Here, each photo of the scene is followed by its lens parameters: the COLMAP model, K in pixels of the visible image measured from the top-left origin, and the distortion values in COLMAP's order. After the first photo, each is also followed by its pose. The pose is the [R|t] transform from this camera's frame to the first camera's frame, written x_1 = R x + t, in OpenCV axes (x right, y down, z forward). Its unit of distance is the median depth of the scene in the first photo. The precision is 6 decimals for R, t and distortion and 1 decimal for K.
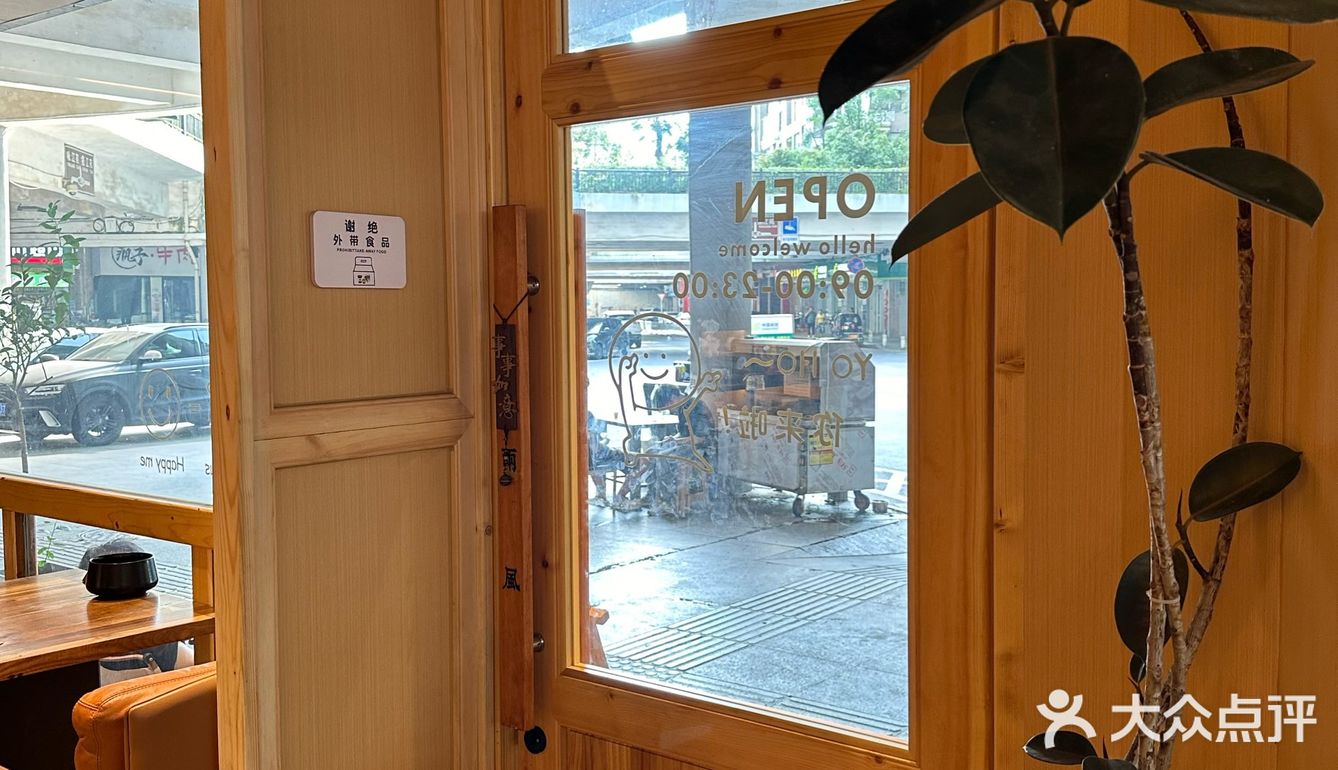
lens RADIAL K [[1240.3, 0, 672.8], [0, 1240.3, 363.4], [0, 0, 1]] dist [0.165658, -0.373330]
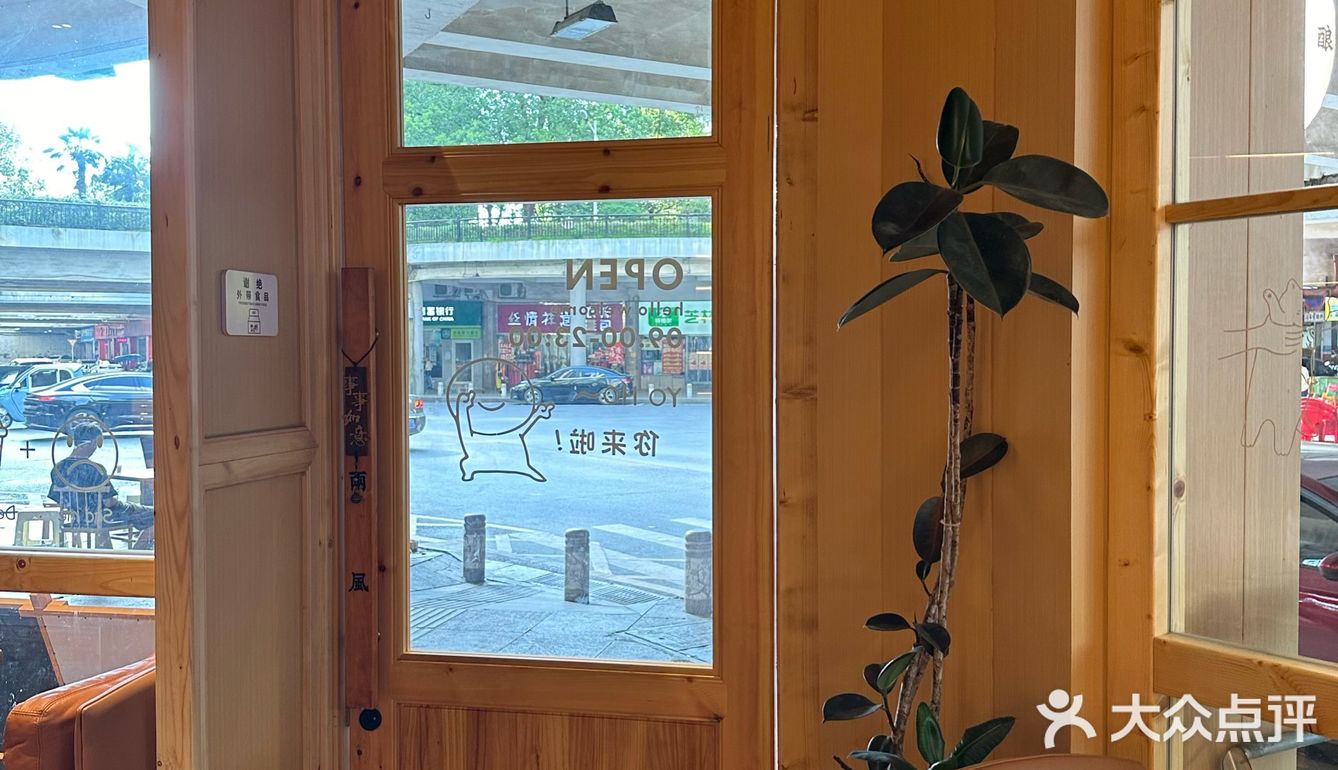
lens RADIAL K [[1240.3, 0, 672.8], [0, 1240.3, 363.4], [0, 0, 1]] dist [0.165658, -0.373330]
pose [[0.904316, 0.002045, 0.426858, -0.373781], [0.014780, 0.999239, -0.036101, 0.012956], [-0.426607, 0.038956, 0.903598, -0.213651]]
